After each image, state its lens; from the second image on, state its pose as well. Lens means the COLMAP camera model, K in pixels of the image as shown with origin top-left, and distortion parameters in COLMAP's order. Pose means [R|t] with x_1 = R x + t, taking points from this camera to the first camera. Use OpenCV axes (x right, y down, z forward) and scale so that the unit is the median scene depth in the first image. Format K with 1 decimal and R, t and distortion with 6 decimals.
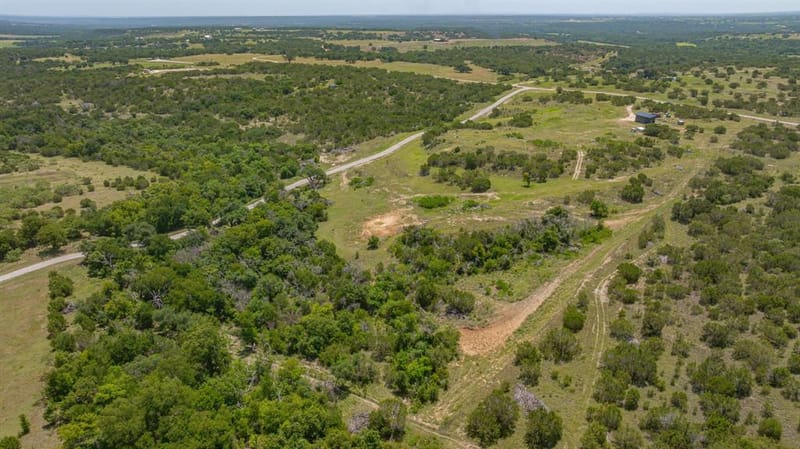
lens RADIAL K [[563.6, 0, 400.0], [0, 563.6, 224.5], [0, 0, 1]] dist [-0.040489, 0.062894]
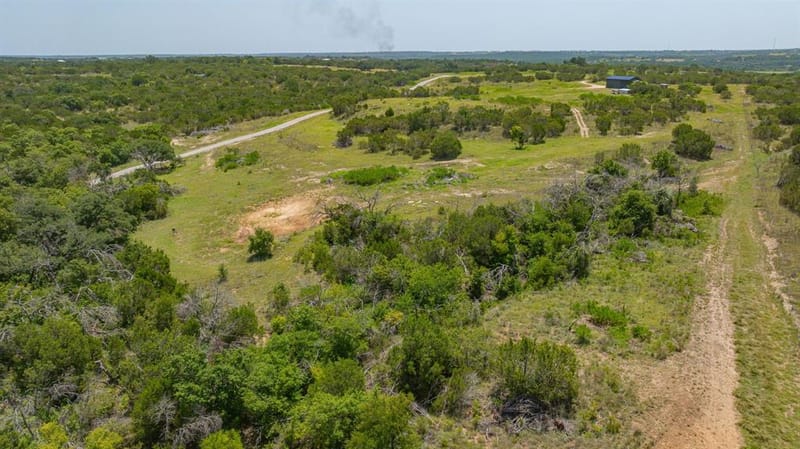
lens RADIAL K [[563.6, 0, 400.0], [0, 563.6, 224.5], [0, 0, 1]] dist [-0.040489, 0.062894]
pose [[0.980827, -0.059773, 0.185485, -0.018299], [0.072050, 0.995585, -0.060163, 0.043980], [-0.181070, 0.072373, 0.980804, 0.474089]]
